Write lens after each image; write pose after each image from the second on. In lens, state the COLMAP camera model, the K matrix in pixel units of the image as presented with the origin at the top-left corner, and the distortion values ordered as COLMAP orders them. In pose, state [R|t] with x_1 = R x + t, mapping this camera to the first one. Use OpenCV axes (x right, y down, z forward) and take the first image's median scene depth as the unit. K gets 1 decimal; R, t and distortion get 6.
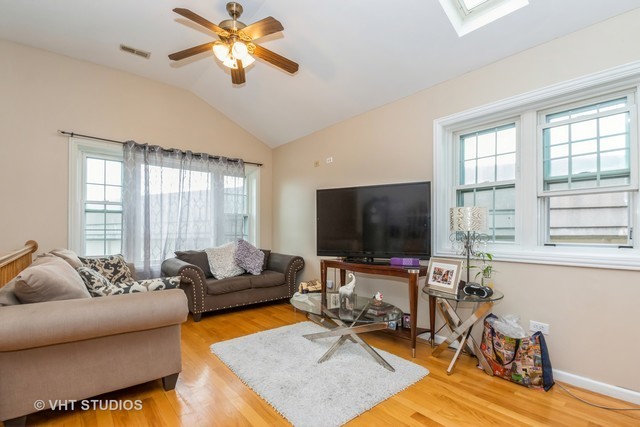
lens RADIAL K [[295.0, 0, 321.3], [0, 295.0, 229.7], [0, 0, 1]] dist [0.001120, 0.000202]
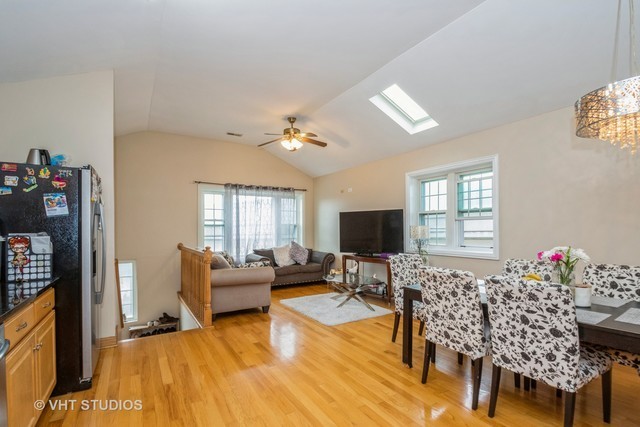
lens RADIAL K [[295.0, 0, 321.3], [0, 295.0, 229.7], [0, 0, 1]] dist [0.001120, 0.000202]
pose [[0.989671, -0.006022, -0.143234, 0.106172], [0.006558, 0.999973, 0.003271, -0.038787], [0.143210, -0.004176, 0.989683, -0.573001]]
